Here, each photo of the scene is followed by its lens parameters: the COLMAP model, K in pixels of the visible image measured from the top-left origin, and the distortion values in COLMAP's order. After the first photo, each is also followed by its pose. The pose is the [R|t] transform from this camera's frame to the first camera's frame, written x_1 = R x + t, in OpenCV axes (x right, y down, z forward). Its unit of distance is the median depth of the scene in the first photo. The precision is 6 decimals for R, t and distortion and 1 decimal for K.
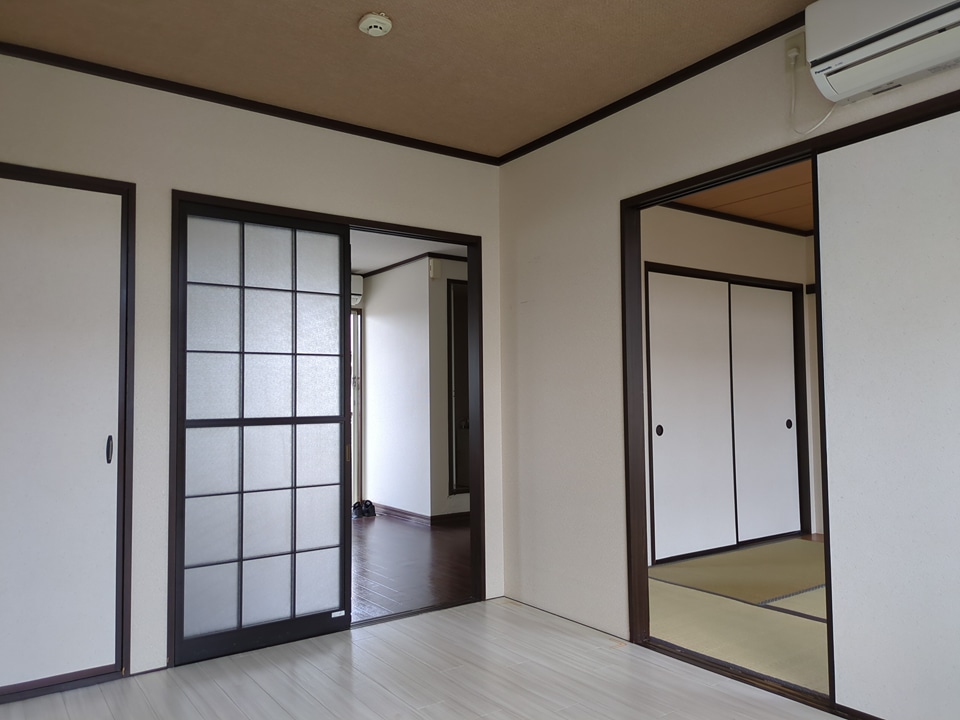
lens RADIAL K [[718.4, 0, 478.1], [0, 718.4, 368.1], [0, 0, 1]] dist [0.034748, -0.012243]
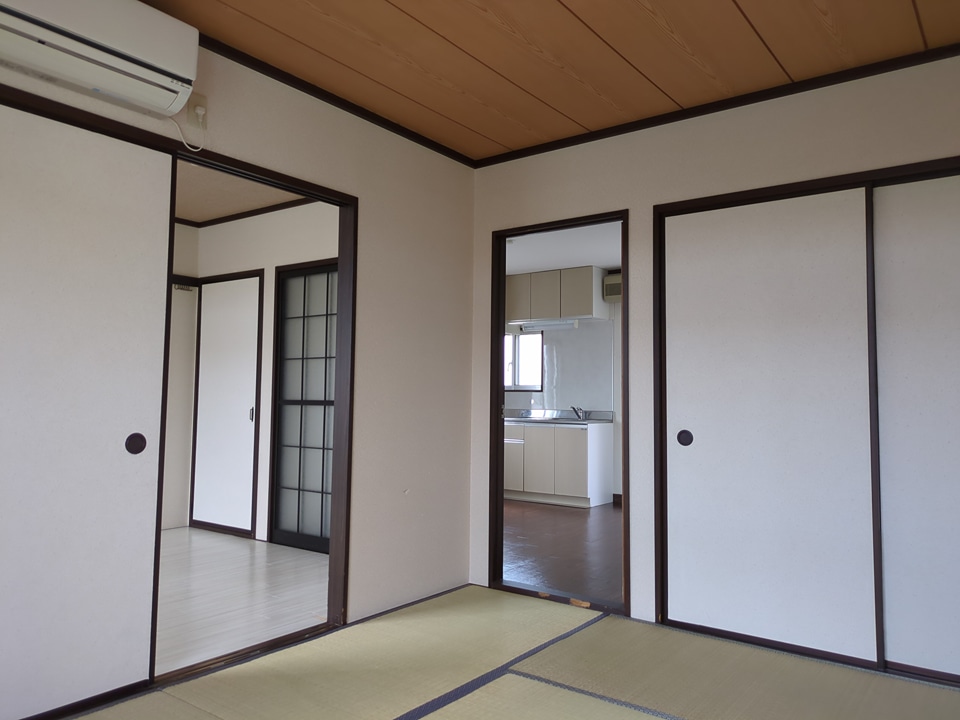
lens RADIAL K [[718.4, 0, 478.3], [0, 718.4, 351.7], [0, 0, 1]] dist [0.034748, -0.012243]
pose [[0.305168, -0.039592, -0.951475, 1.309419], [0.034540, 0.998938, -0.030489, 0.024925], [0.951672, -0.023560, 0.306211, 0.898377]]
